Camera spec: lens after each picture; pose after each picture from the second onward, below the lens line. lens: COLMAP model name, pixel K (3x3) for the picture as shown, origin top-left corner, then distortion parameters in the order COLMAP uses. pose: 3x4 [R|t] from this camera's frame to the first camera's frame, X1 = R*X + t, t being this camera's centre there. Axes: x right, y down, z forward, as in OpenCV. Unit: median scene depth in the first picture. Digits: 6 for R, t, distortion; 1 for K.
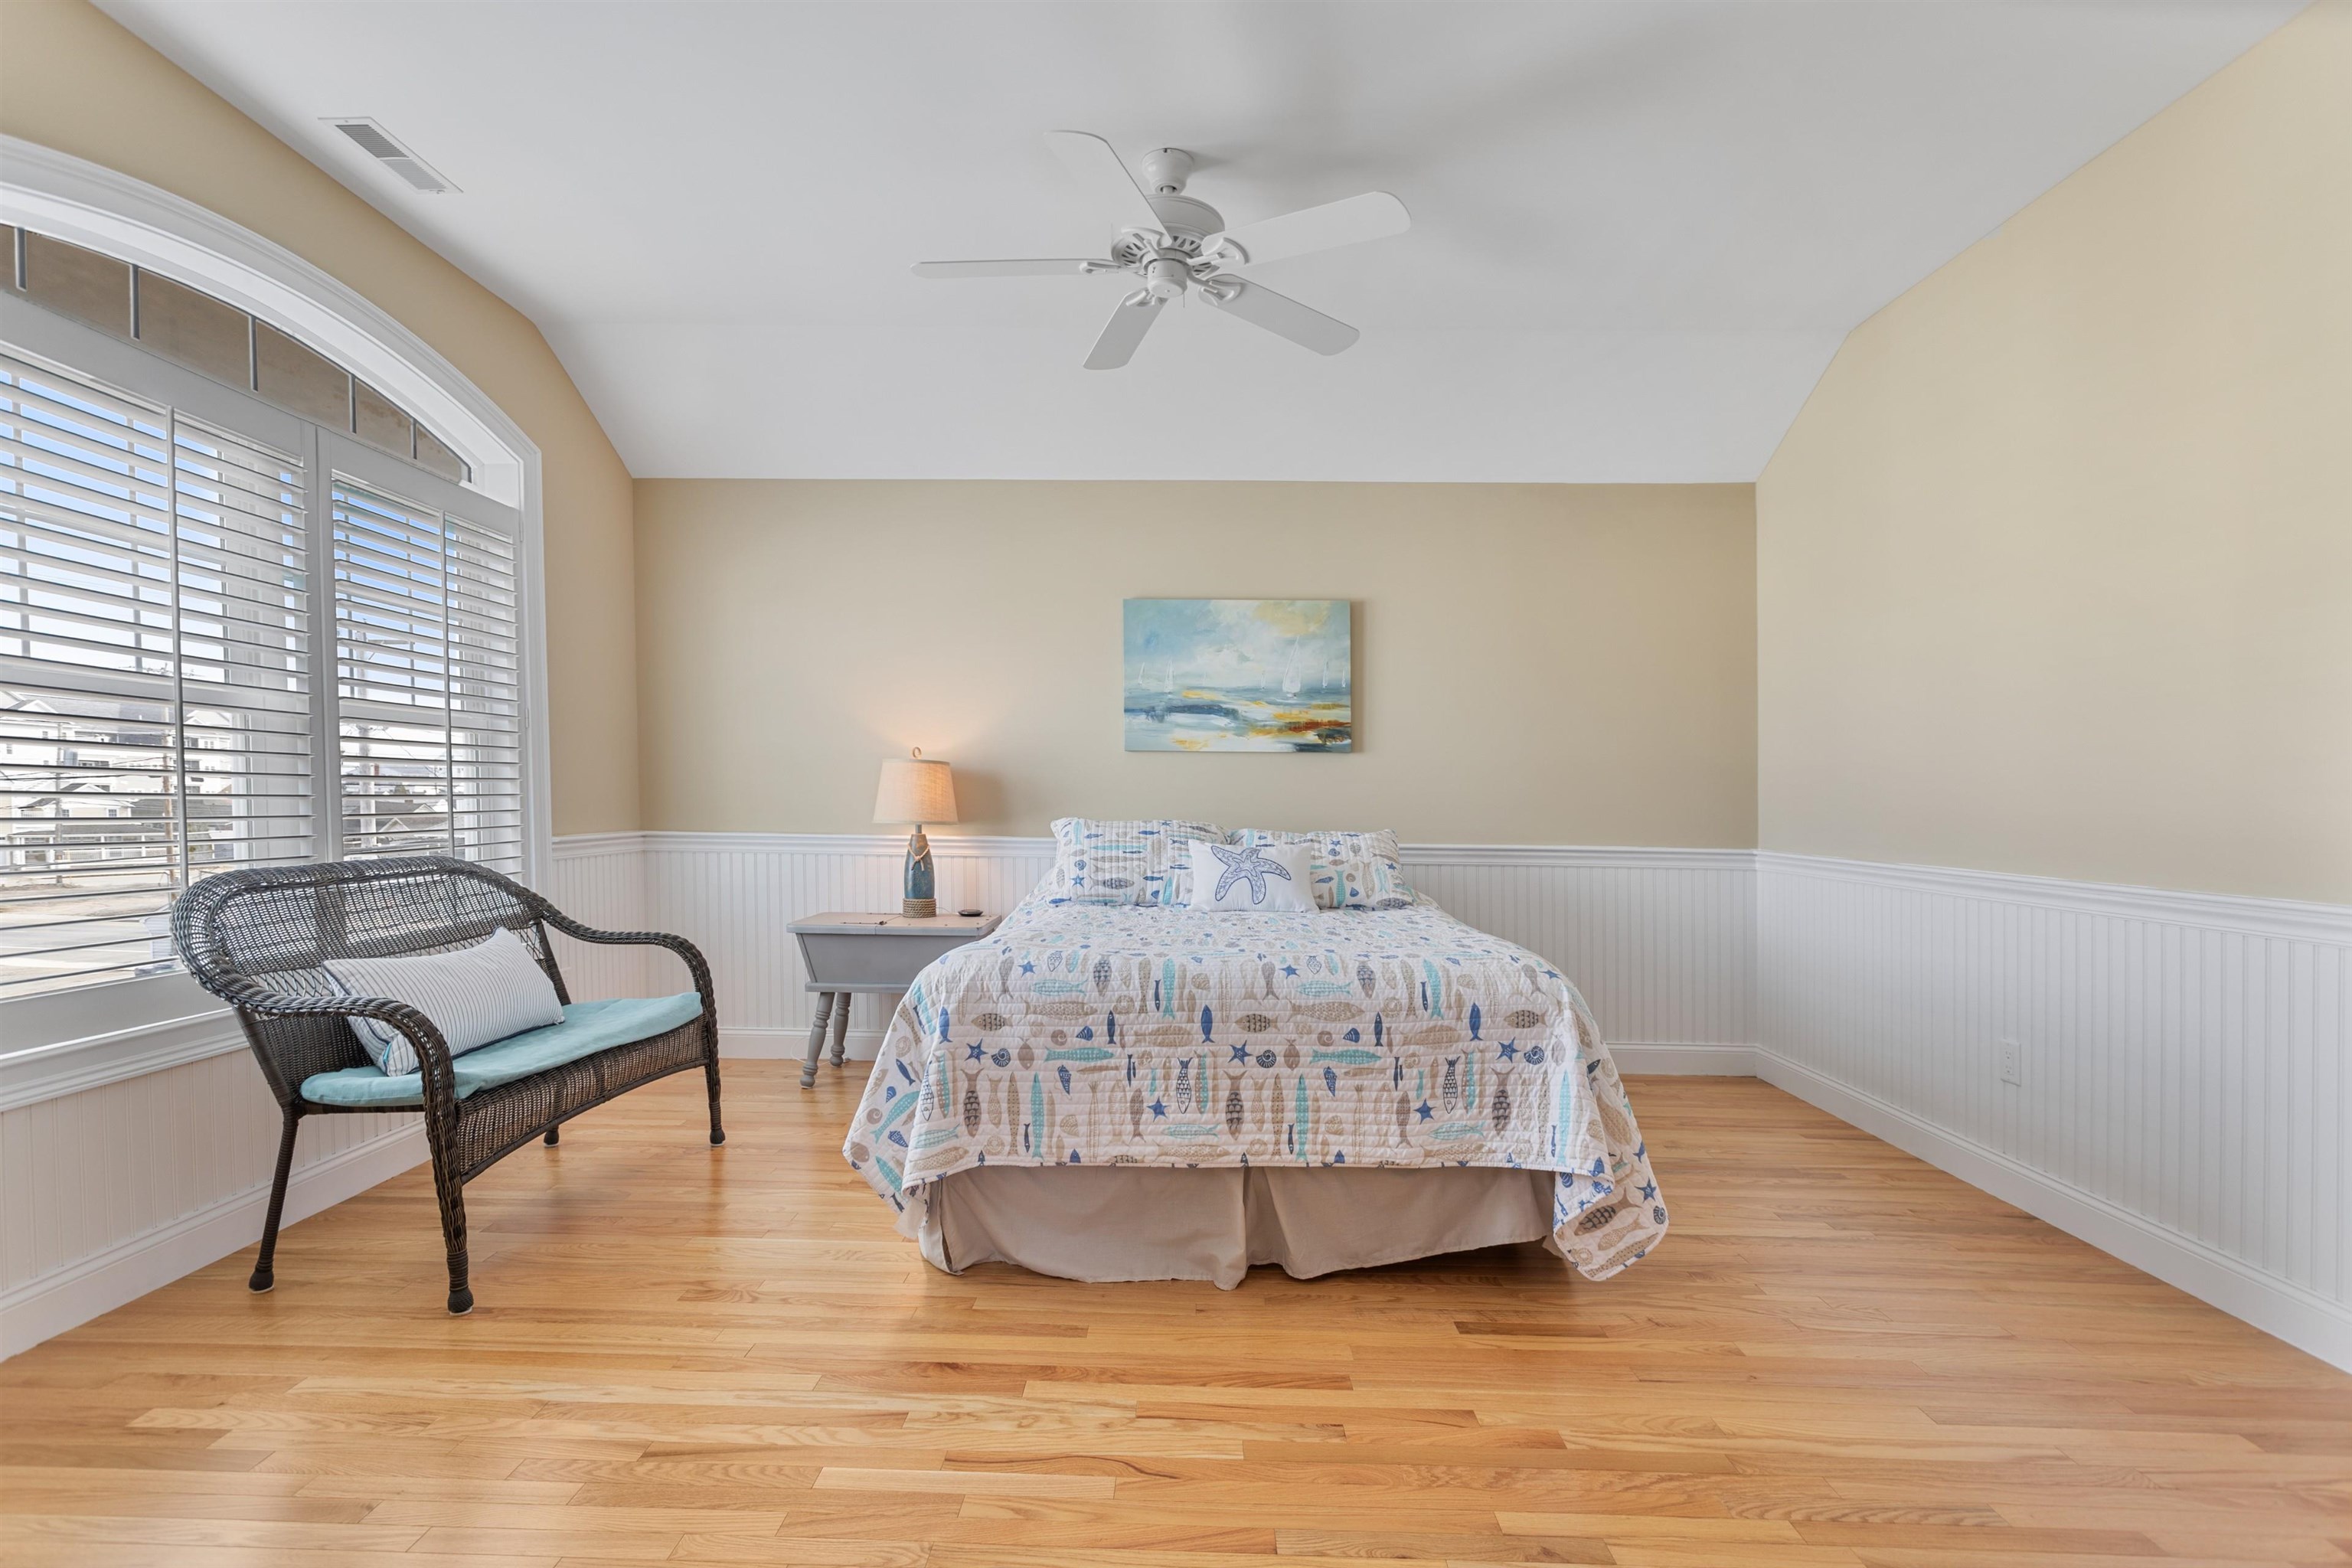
lens RADIAL K [[1127.6, 0, 1178.2], [0, 1127.6, 808.1], [0, 0, 1]] dist [0.002785, 0.001596]
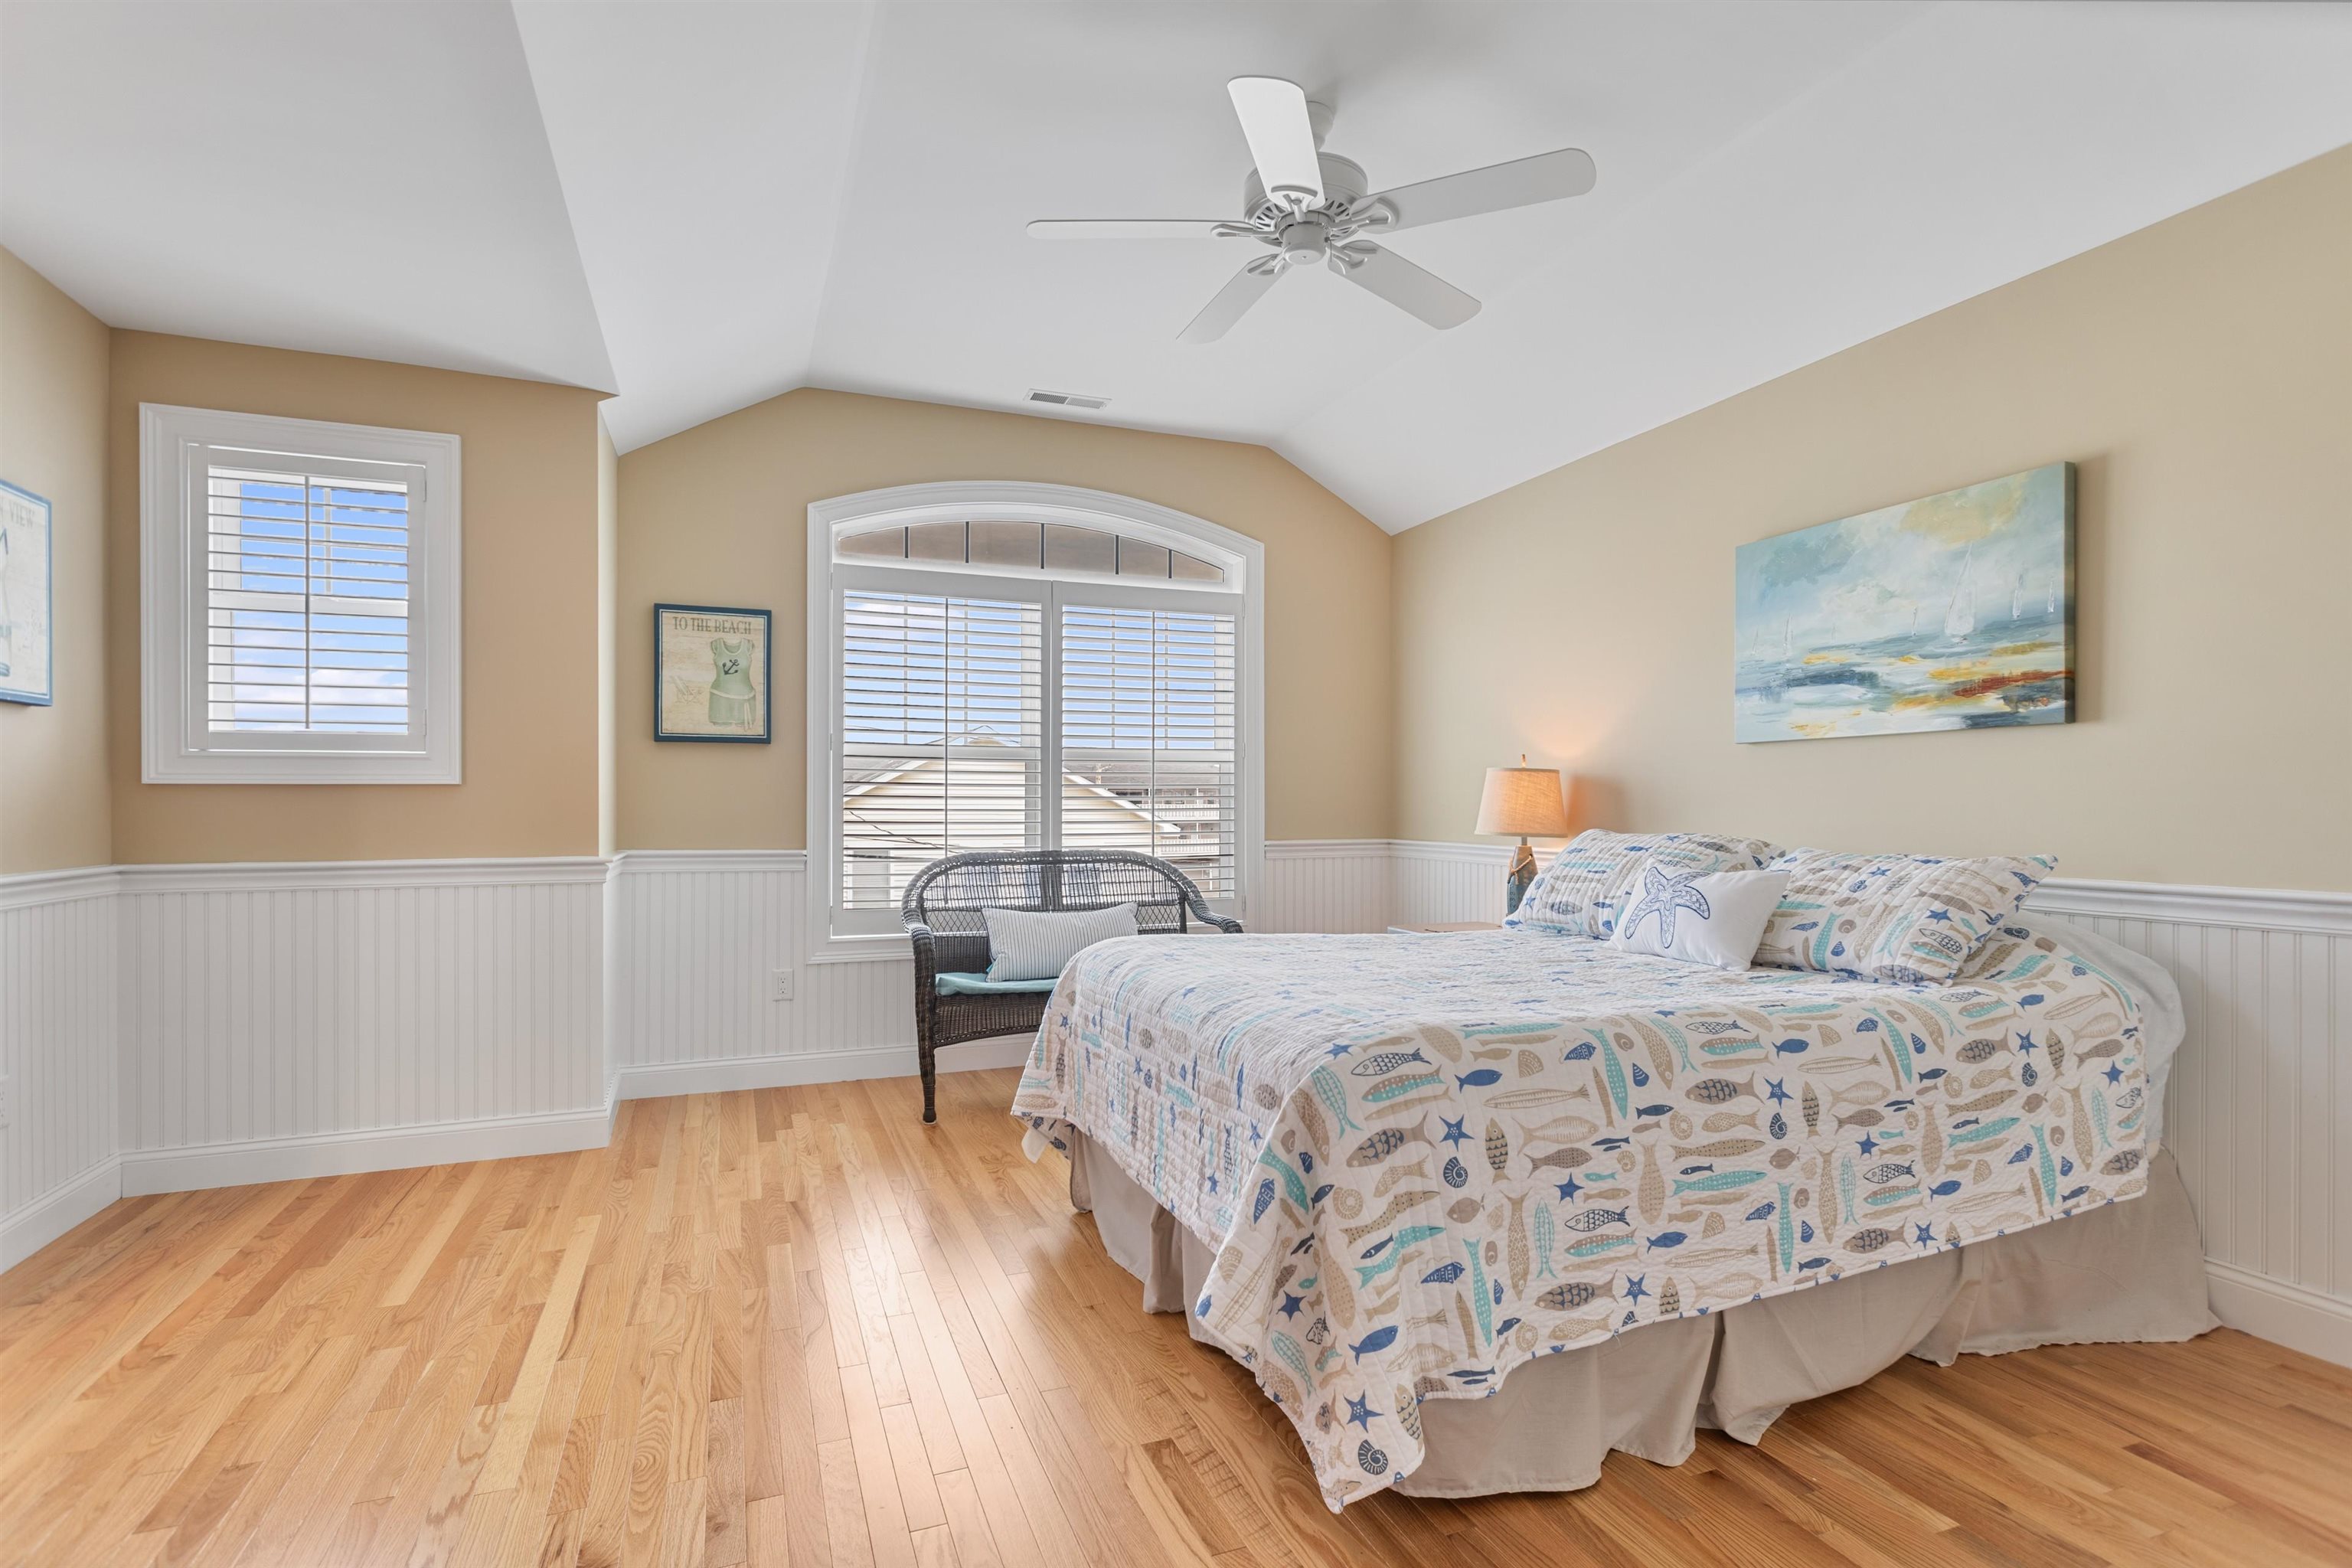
lens RADIAL K [[1127.6, 0, 1178.2], [0, 1127.6, 808.1], [0, 0, 1]] dist [0.002785, 0.001596]
pose [[0.385330, -0.010461, -0.922719, 0.514263], [-0.004739, 0.999900, -0.013315, 0.004793], [0.922767, 0.009503, 0.385242, 0.354397]]
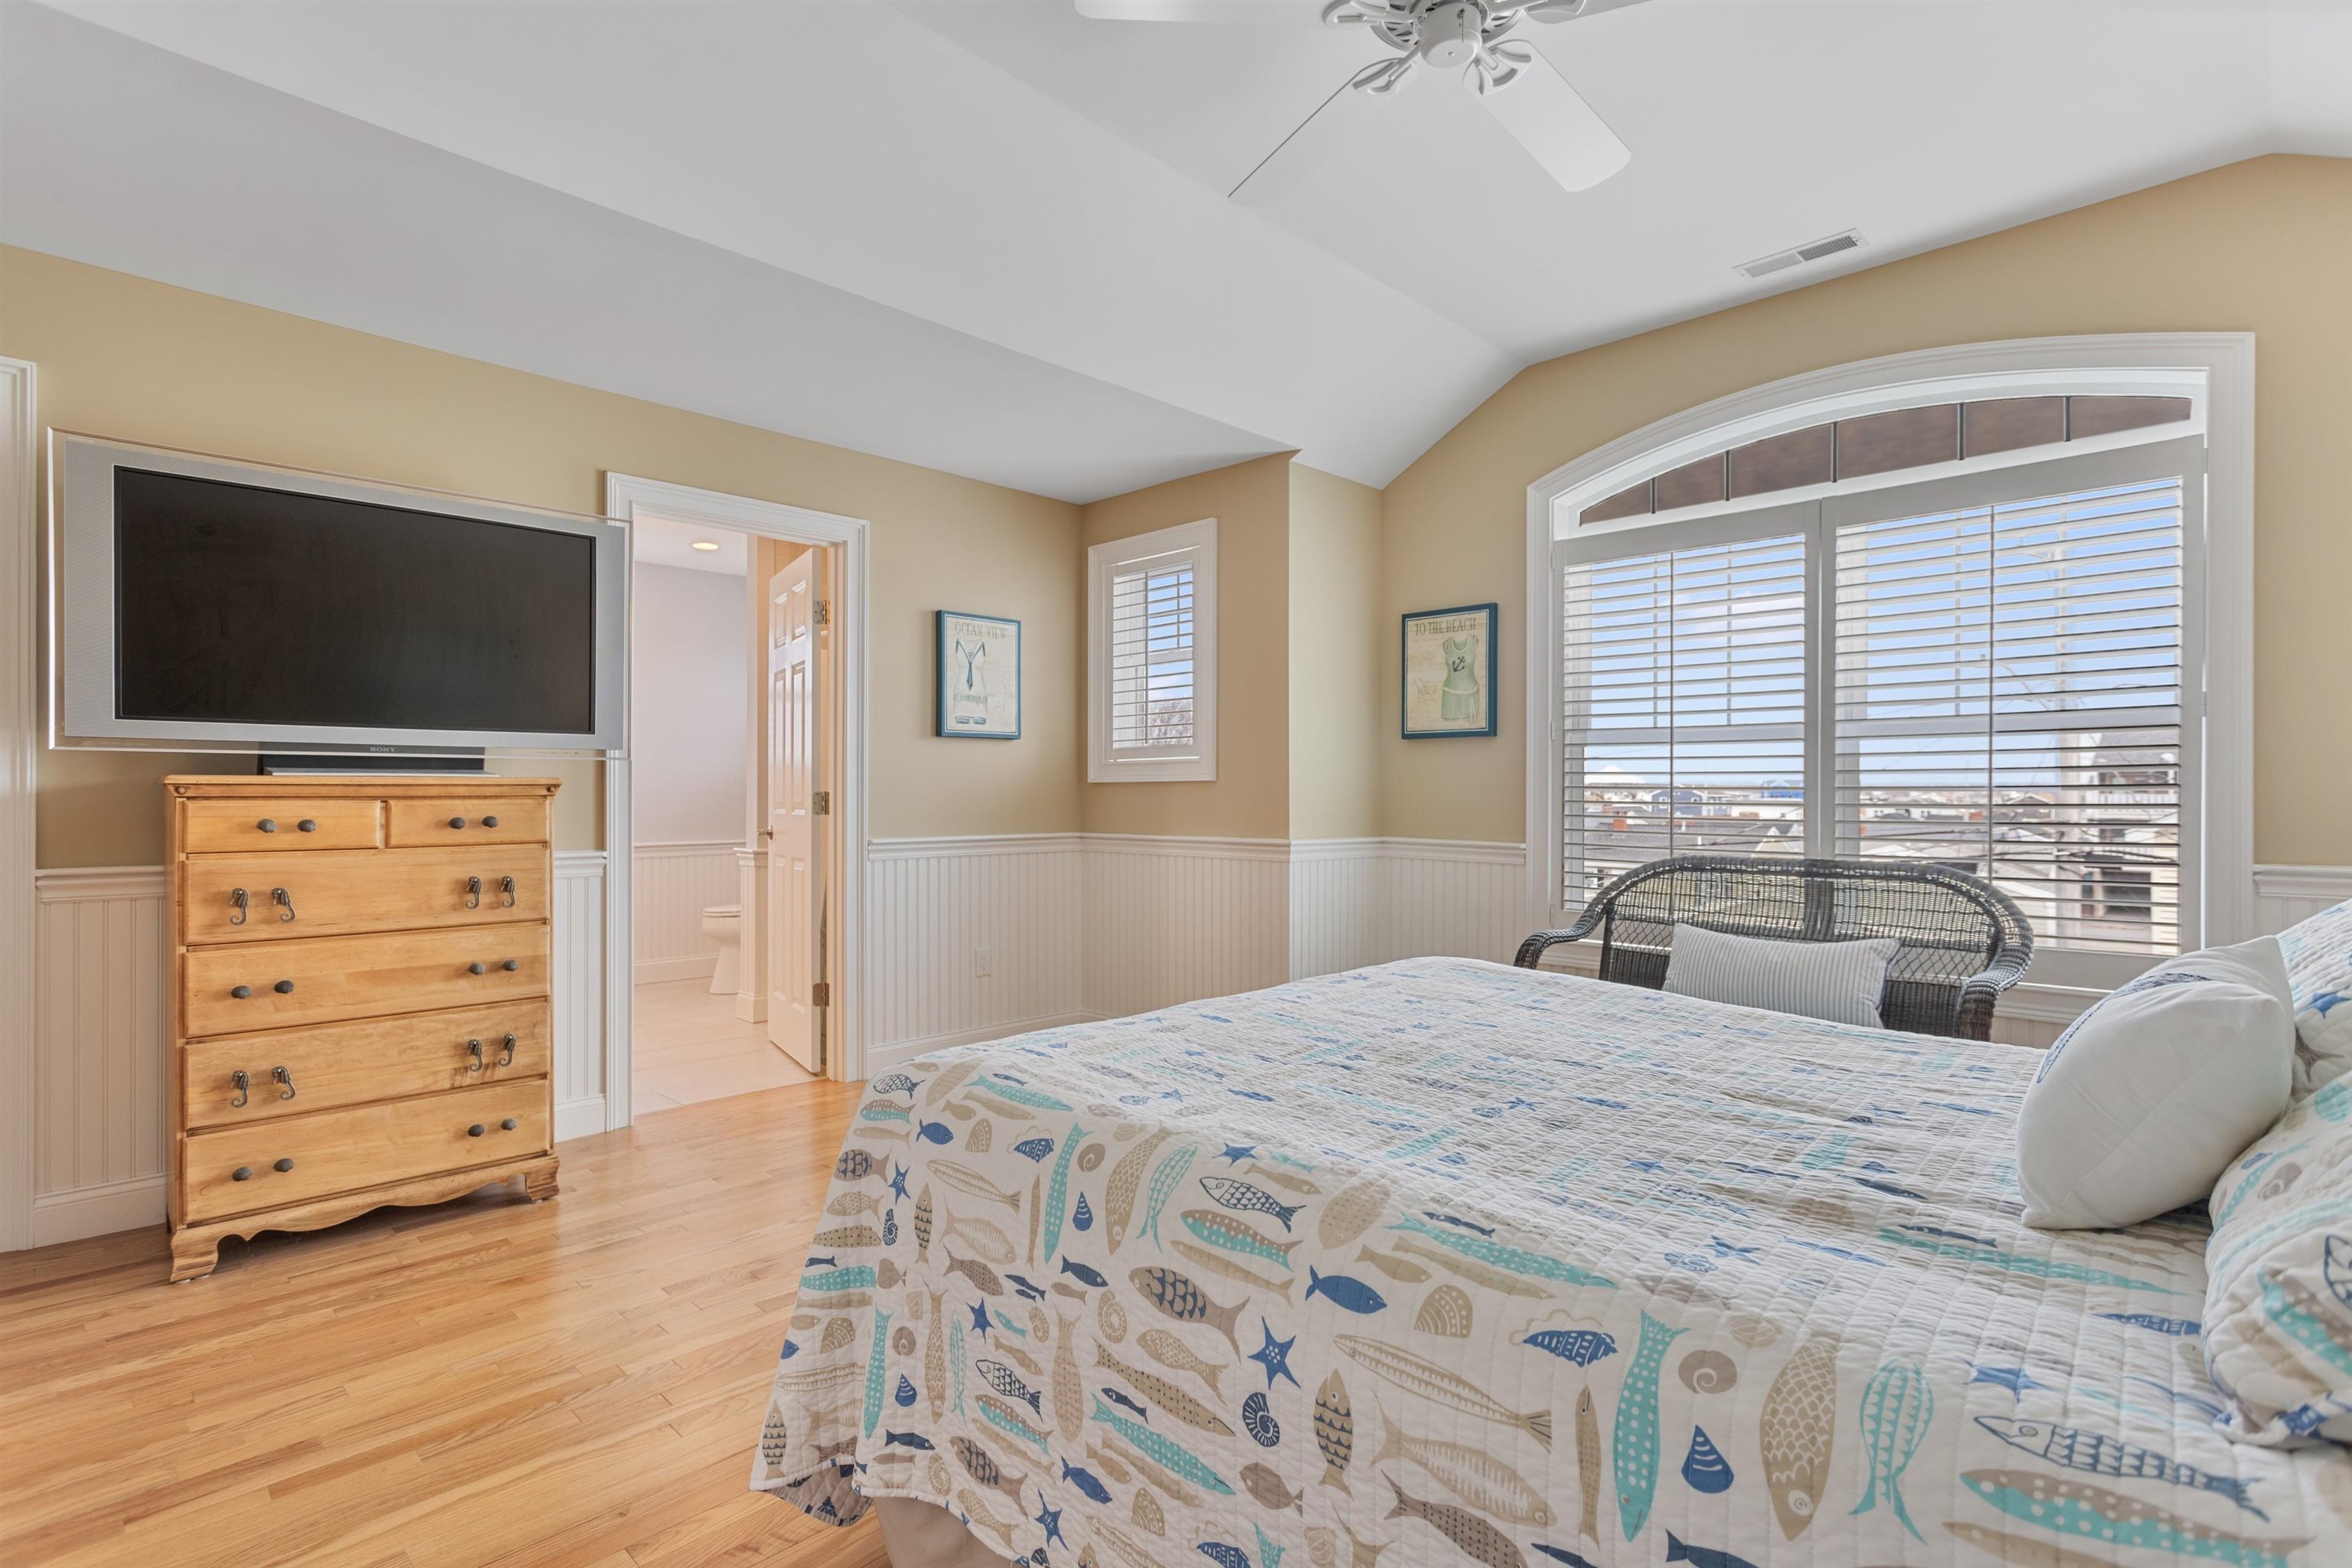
lens RADIAL K [[1127.6, 0, 1178.2], [0, 1127.6, 808.1], [0, 0, 1]] dist [0.002785, 0.001596]
pose [[-0.684370, -0.005756, -0.729112, 0.381374], [-0.018796, 0.999776, 0.009749, -0.003852], [0.728893, 0.020377, -0.684325, 0.863879]]
